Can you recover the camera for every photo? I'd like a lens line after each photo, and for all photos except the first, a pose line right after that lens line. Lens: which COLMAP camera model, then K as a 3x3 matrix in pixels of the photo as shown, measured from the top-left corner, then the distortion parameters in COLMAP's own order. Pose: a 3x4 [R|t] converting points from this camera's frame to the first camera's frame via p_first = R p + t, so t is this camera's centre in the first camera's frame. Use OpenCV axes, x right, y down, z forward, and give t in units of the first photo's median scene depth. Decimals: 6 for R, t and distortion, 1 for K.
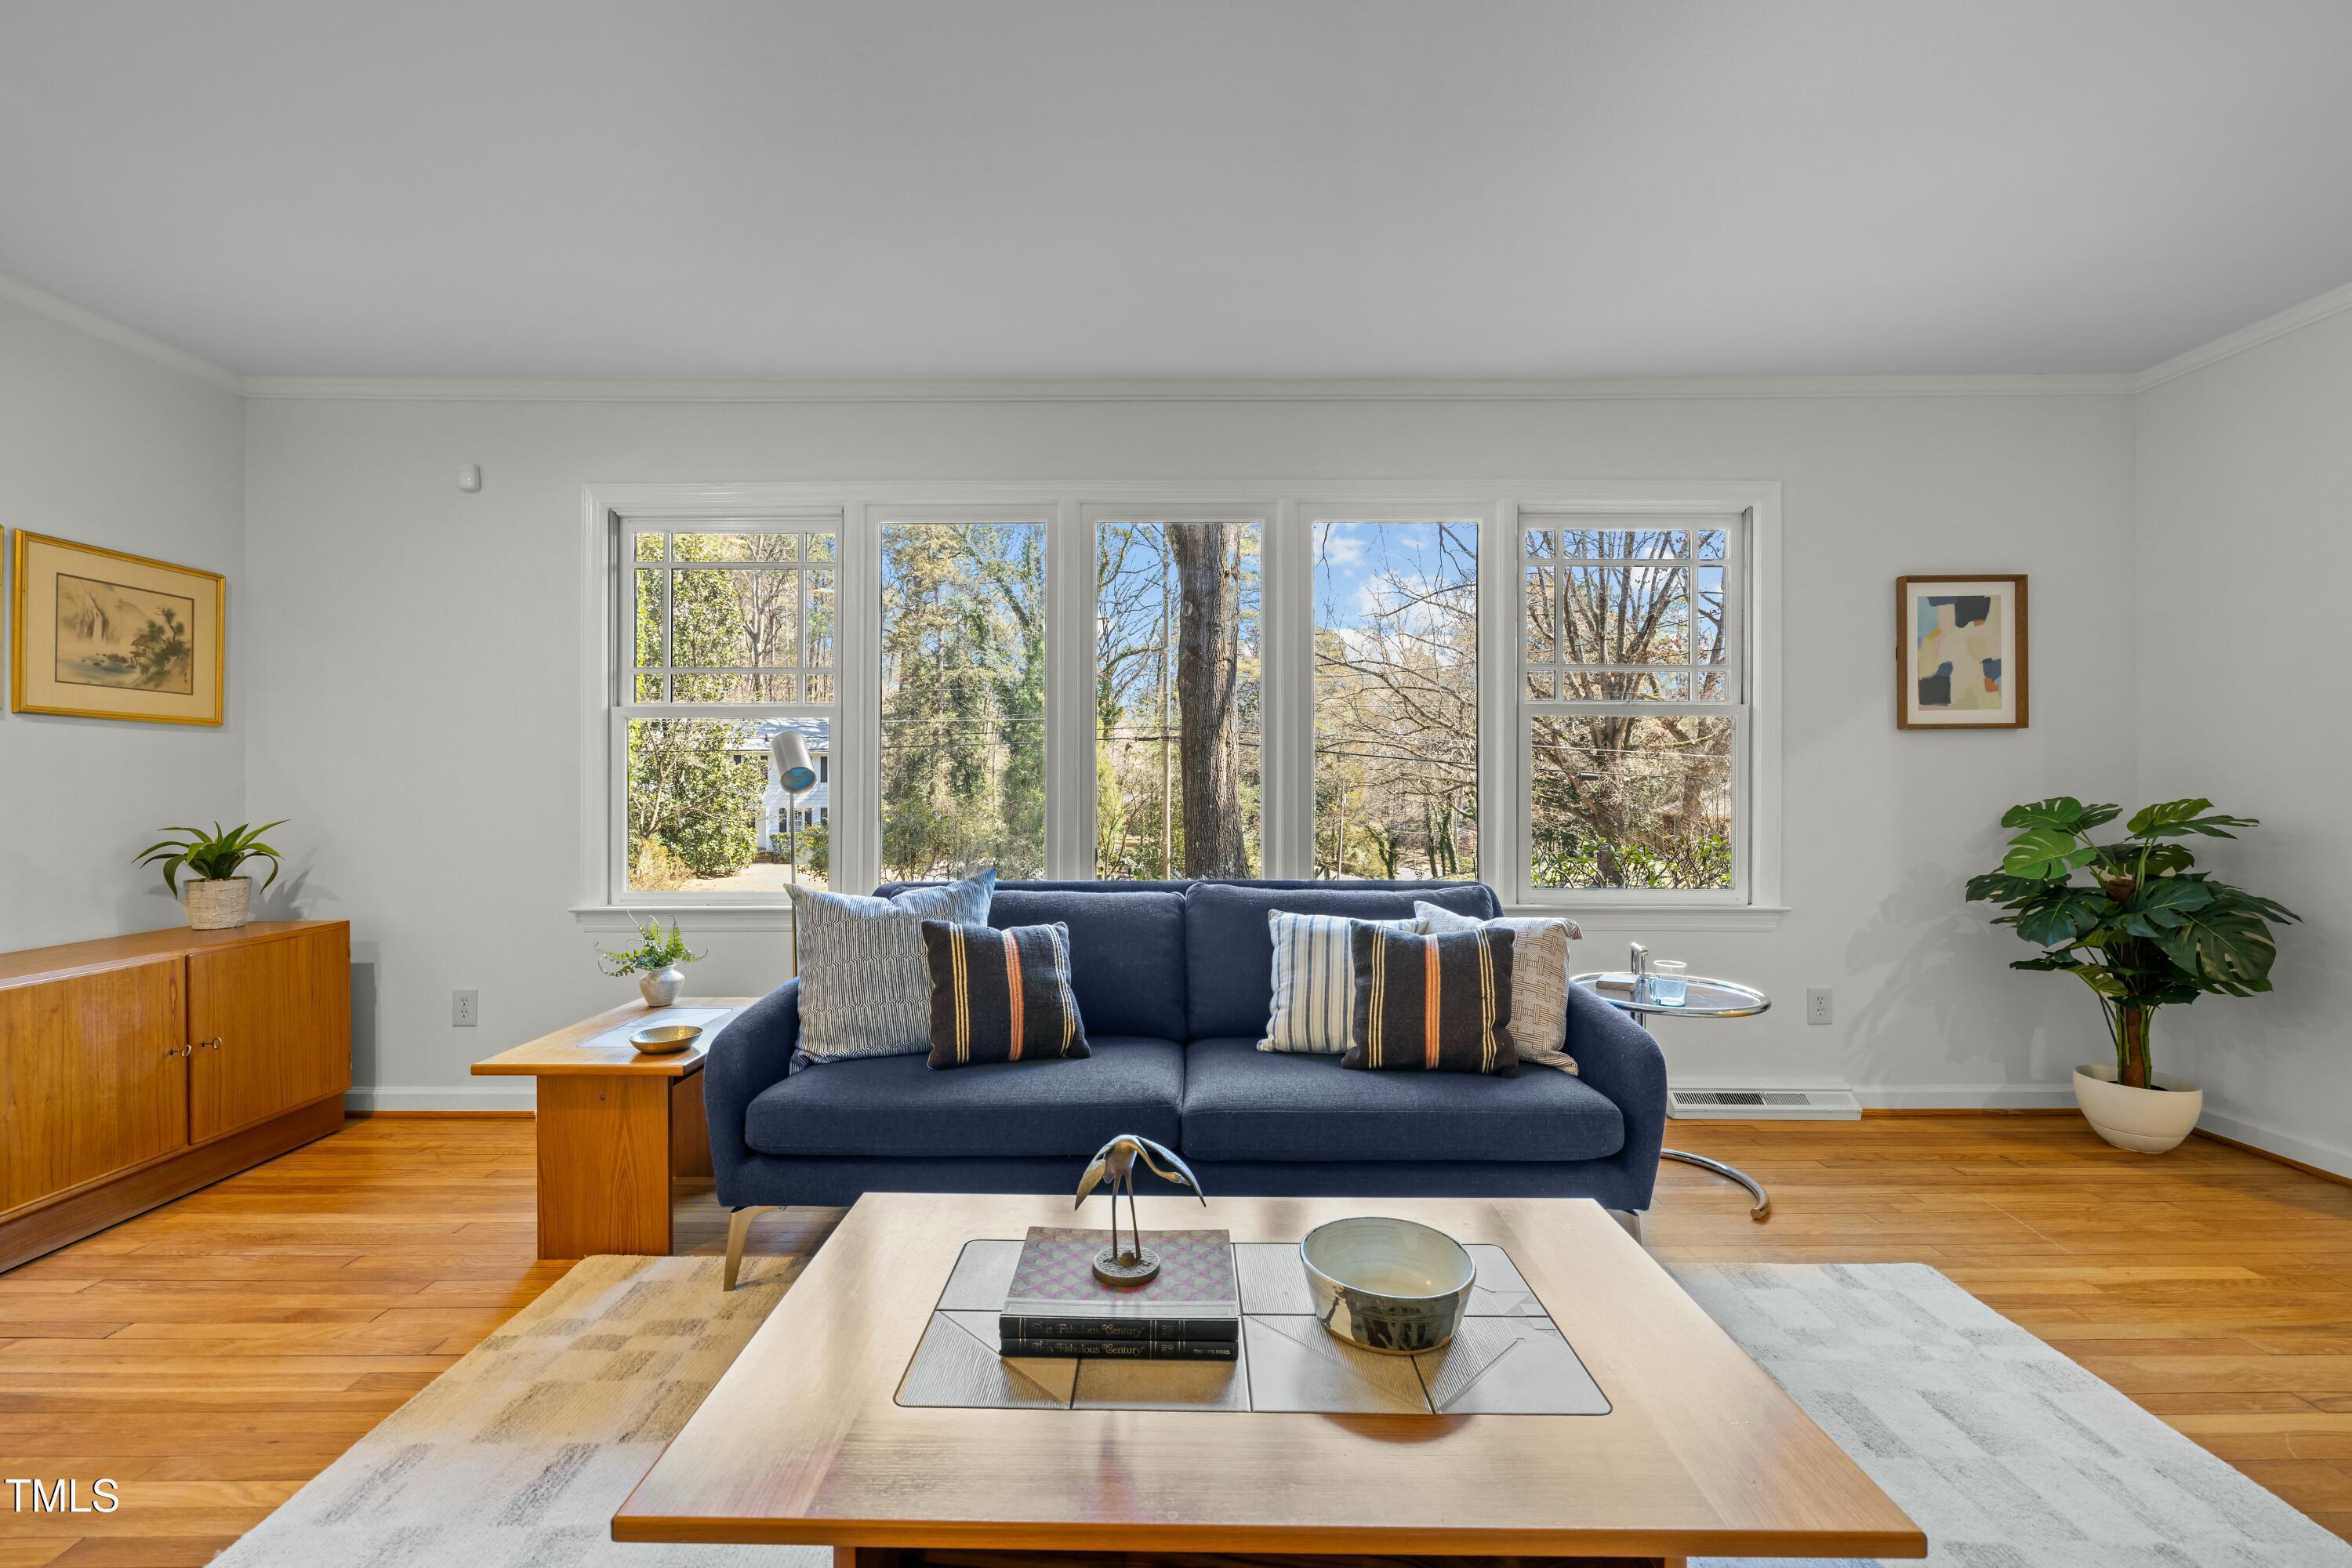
lens RADIAL K [[991.2, 0, 1169.5], [0, 991.2, 781.9], [0, 0, 1]] dist [0.003184, -0.000727]
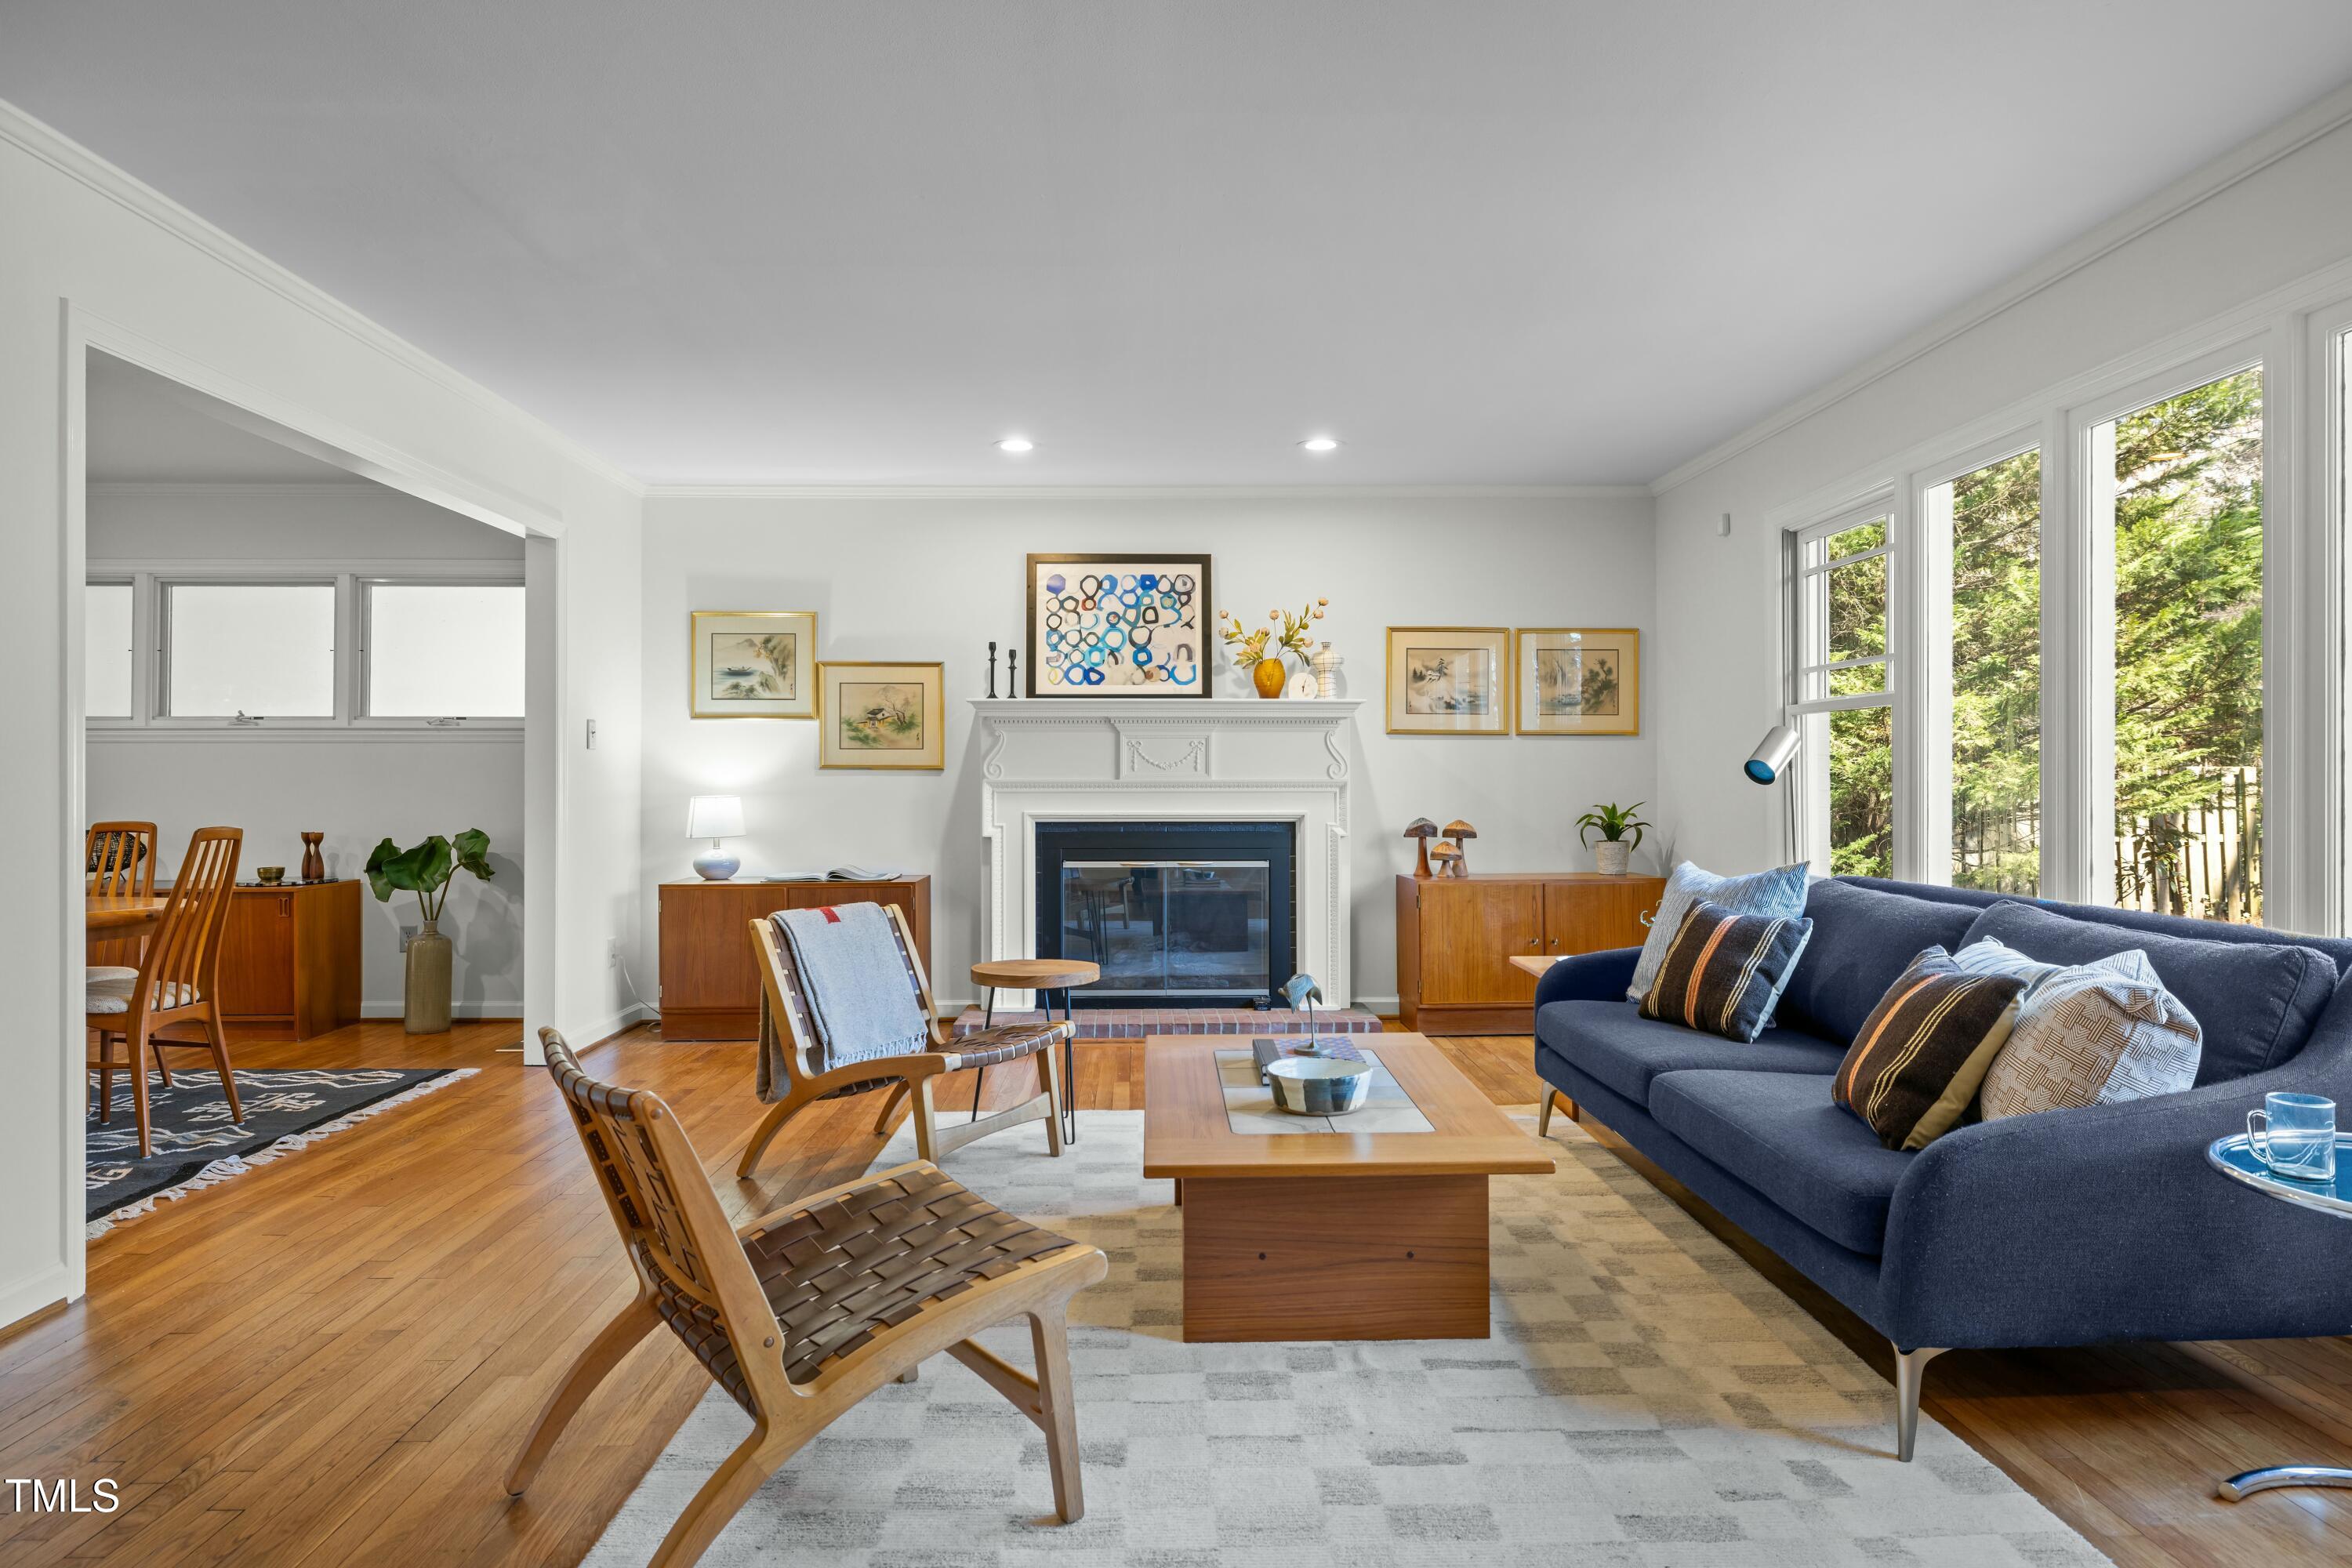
lens RADIAL K [[1362.6, 0, 1173.6], [0, 1362.6, 768.1], [0, 0, 1]] dist [-0.003457, -0.000709]
pose [[0.029349, -0.007744, -0.999539, 1.025992], [0.005204, 0.999958, -0.007594, 0.002061], [0.999556, -0.004978, 0.029388, 0.296648]]
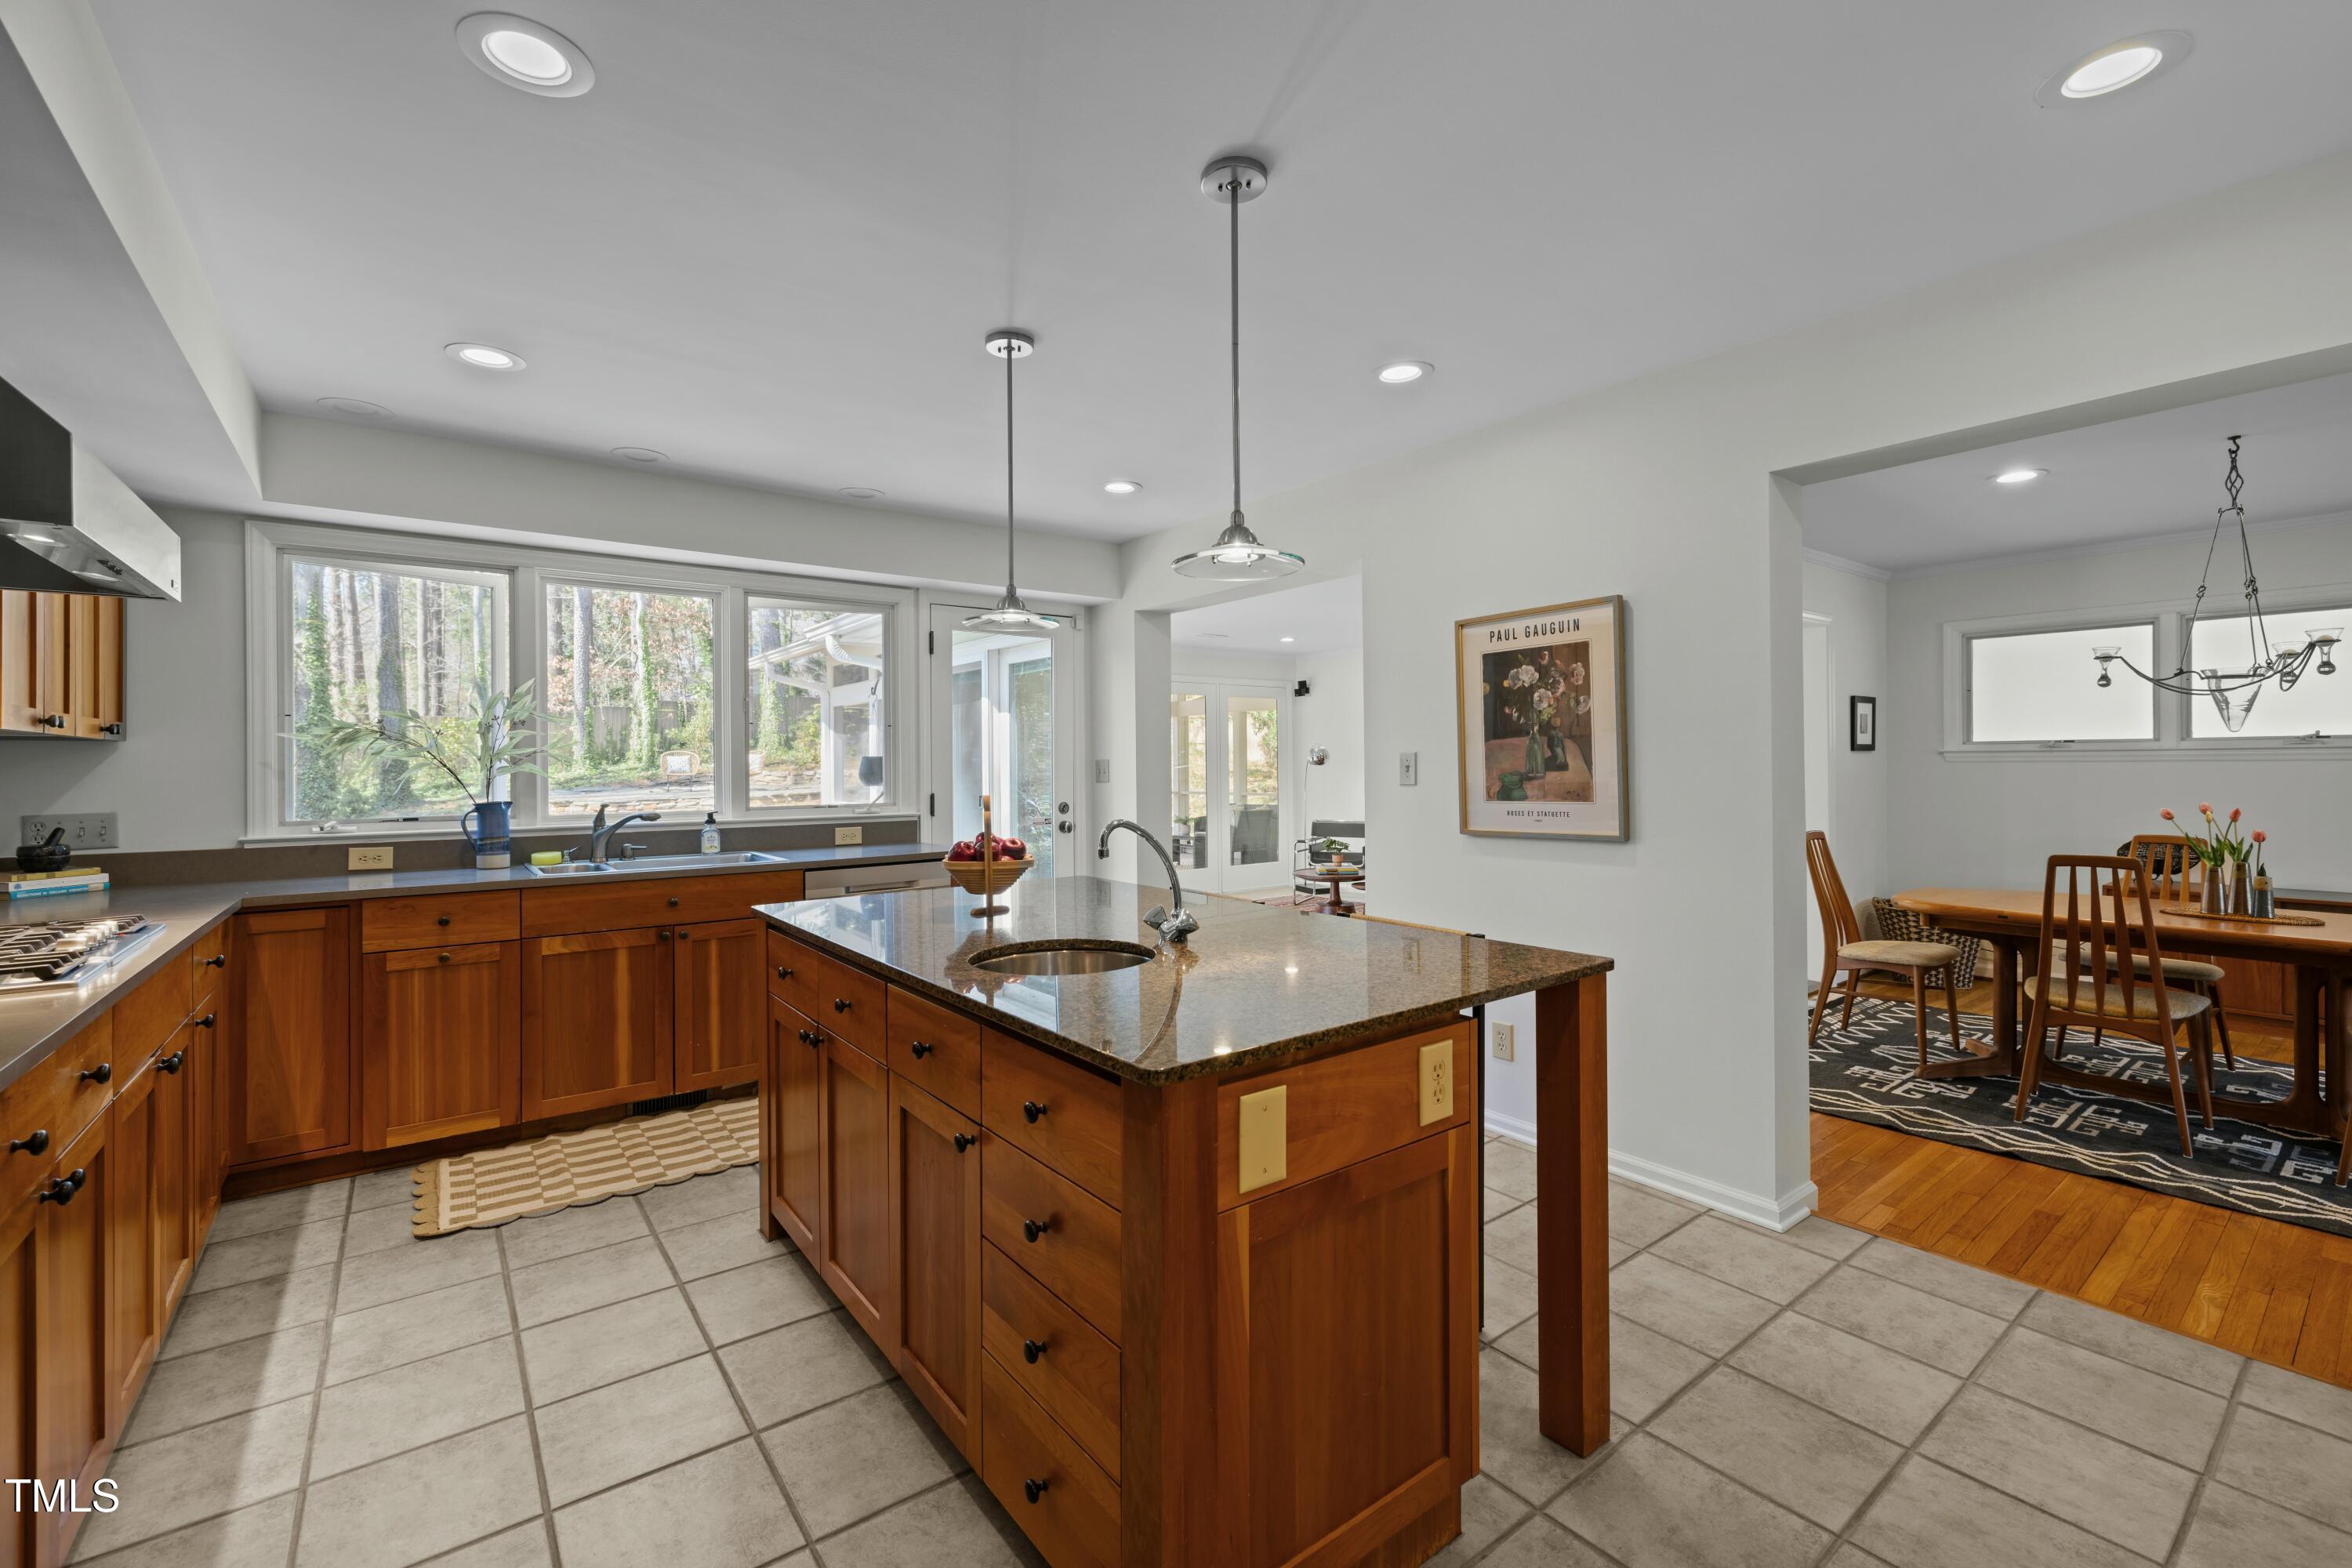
lens RADIAL K [[991.2, 0, 1178.1], [0, 991.2, 767.0], [0, 0, 1]] dist [0.003184, -0.000727]
pose [[-0.785567, 0.003387, -0.618767, 1.326888], [0.006045, 0.999979, -0.002201, -0.056610], [0.618747, -0.005469, -0.785571, -0.894064]]
